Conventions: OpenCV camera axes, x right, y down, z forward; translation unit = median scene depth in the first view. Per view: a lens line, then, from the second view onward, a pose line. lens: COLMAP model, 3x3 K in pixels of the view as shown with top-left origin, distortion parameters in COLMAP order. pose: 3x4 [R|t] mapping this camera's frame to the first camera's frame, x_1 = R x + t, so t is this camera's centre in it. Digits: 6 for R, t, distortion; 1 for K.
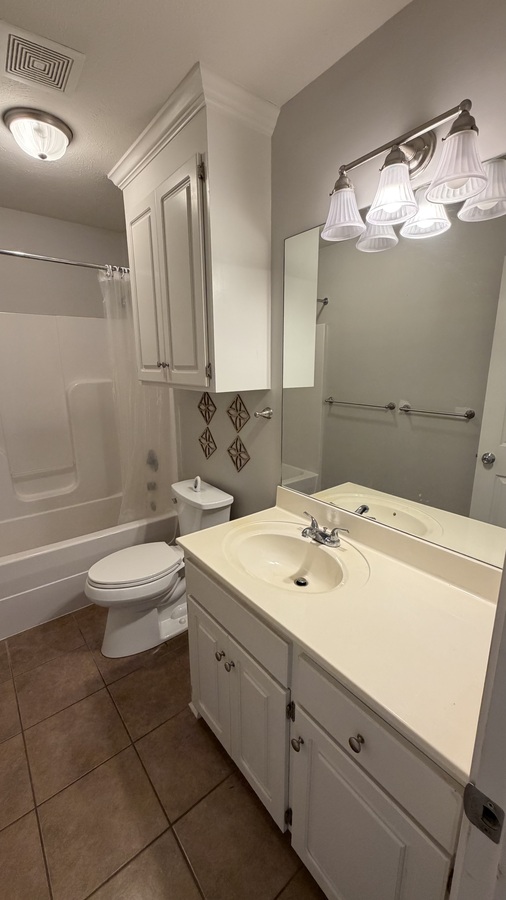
lens RADIAL K [[359.2, 0, 253.3], [0, 359.2, 446.8], [0, 0, 1]] dist [-0.000591, 0.000009]
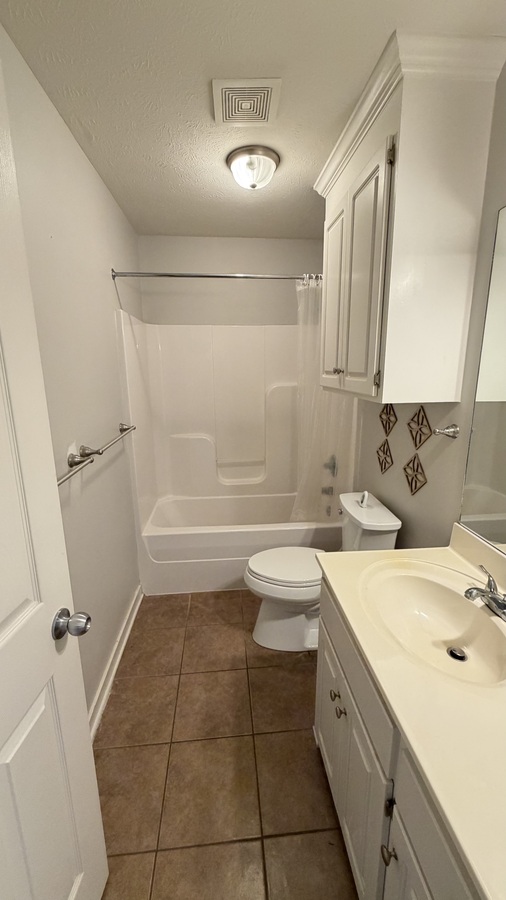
lens RADIAL K [[359.2, 0, 253.3], [0, 359.2, 446.8], [0, 0, 1]] dist [-0.000591, 0.000009]
pose [[0.832487, 0.119406, -0.541025, 0.105339], [-0.121669, 0.992063, 0.031736, -0.029084], [0.540520, 0.039407, 0.840408, 0.074581]]
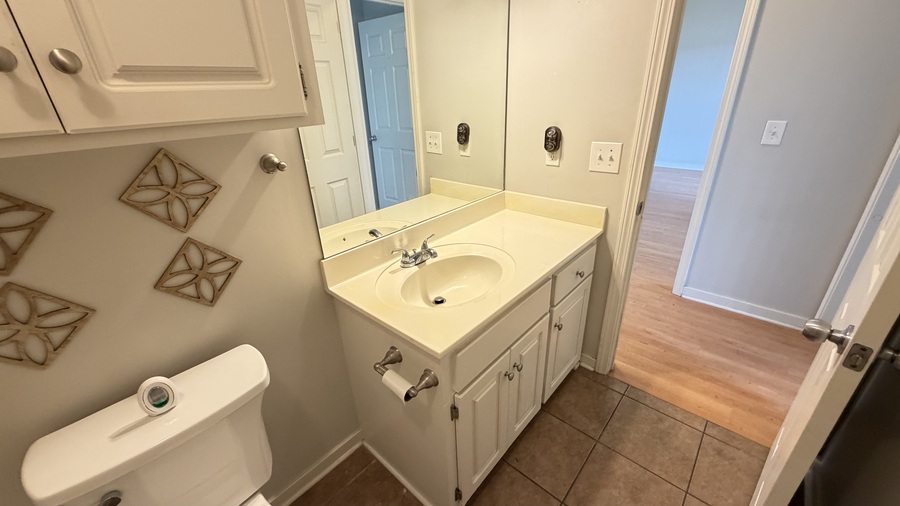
lens RADIAL K [[359.2, 0, 447.1], [0, 359.2, 252.4], [0, 0, 1]] dist [-0.000591, 0.000009]
pose [[-0.167778, -0.399271, 0.901351, -0.590386], [0.256863, 0.865025, 0.430992, -0.144464], [-0.951773, 0.303835, -0.042574, 0.775812]]
